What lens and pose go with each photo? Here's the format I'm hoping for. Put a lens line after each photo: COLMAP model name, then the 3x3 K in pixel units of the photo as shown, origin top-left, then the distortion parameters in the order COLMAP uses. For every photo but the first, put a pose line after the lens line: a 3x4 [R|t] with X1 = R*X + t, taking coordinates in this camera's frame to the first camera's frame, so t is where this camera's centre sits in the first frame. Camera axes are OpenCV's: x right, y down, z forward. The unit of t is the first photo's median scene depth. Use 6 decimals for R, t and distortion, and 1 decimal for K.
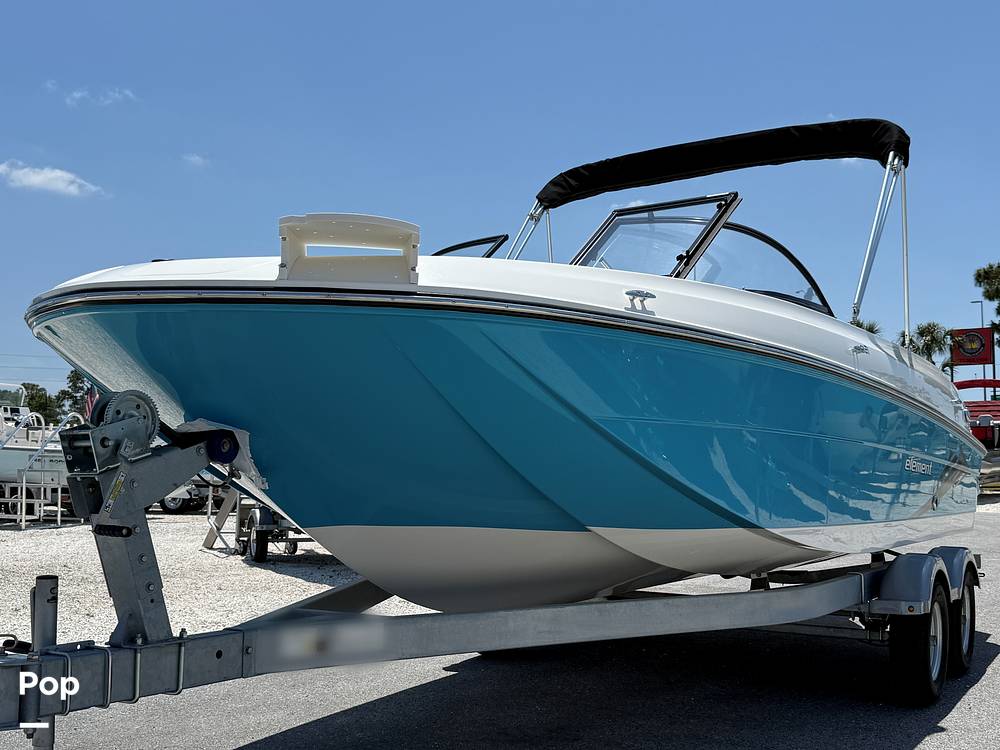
lens RADIAL K [[1191.6, 0, 579.7], [0, 1191.6, 374.7], [0, 0, 1]] dist [0.210276, -0.418291]
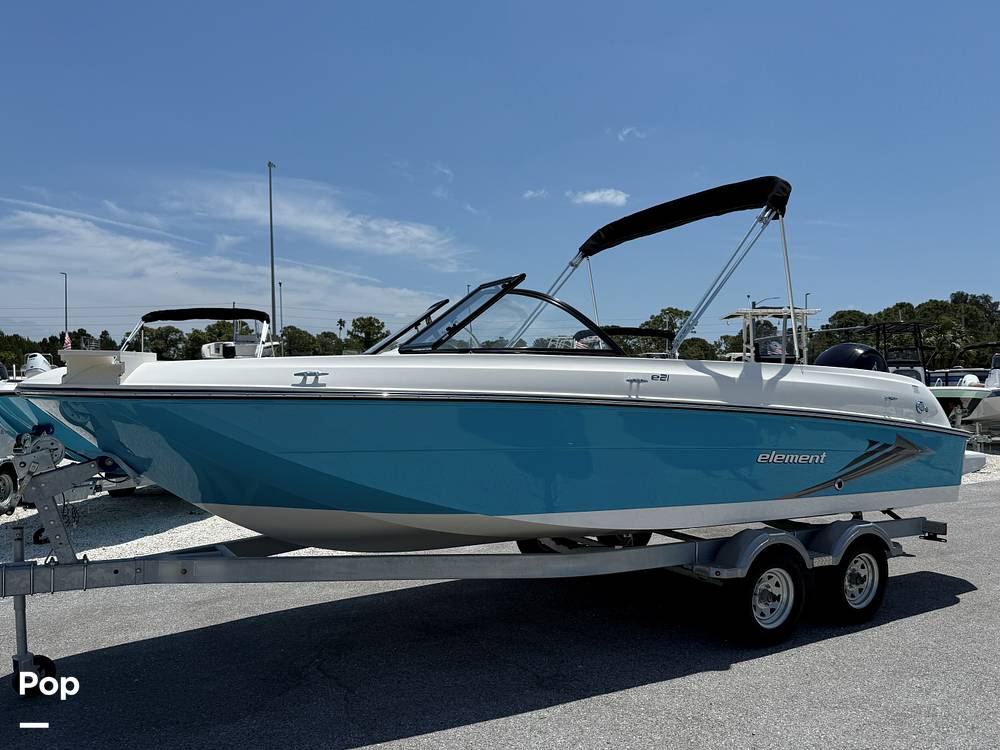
lens RADIAL K [[844.4, 0, 565.2], [0, 844.4, 388.5], [0, 0, 1]] dist [0.078323, -0.117632]
pose [[0.861246, 0.016818, -0.507911, 0.628421], [0.029803, 0.996061, 0.083517, -0.091945], [0.507314, -0.087066, 0.857352, 0.159706]]
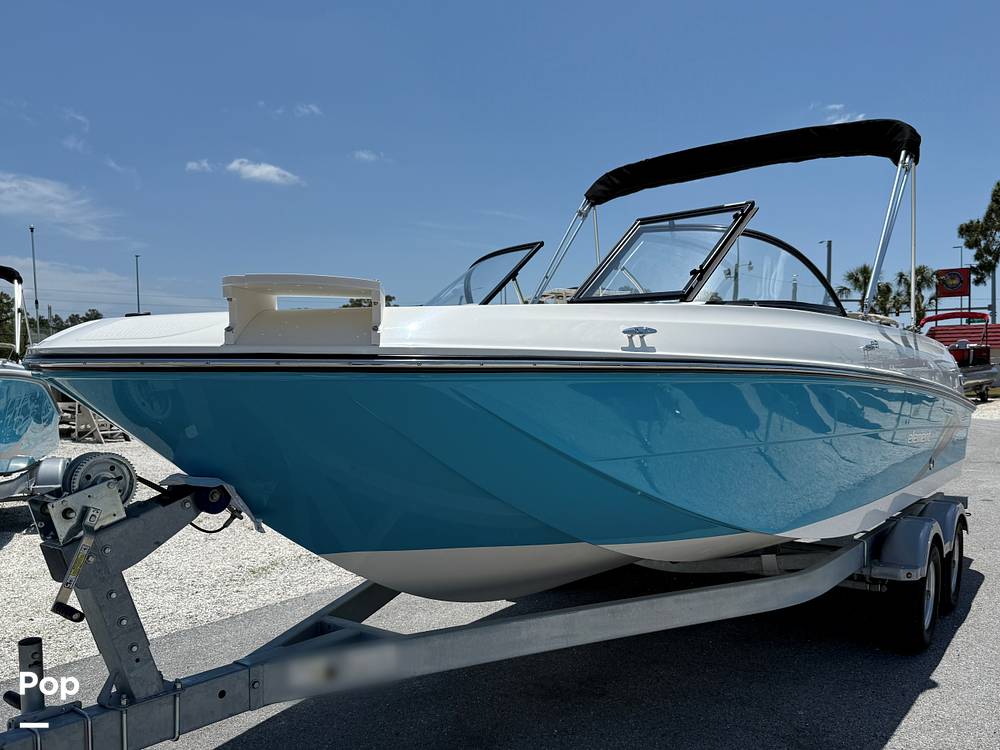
lens RADIAL K [[844.4, 0, 565.2], [0, 844.4, 388.5], [0, 0, 1]] dist [0.078323, -0.117632]
pose [[0.994268, 0.002952, -0.106878, 0.045315], [0.008330, 0.994441, 0.104967, -0.065920], [0.106593, -0.105255, 0.988716, 0.223452]]
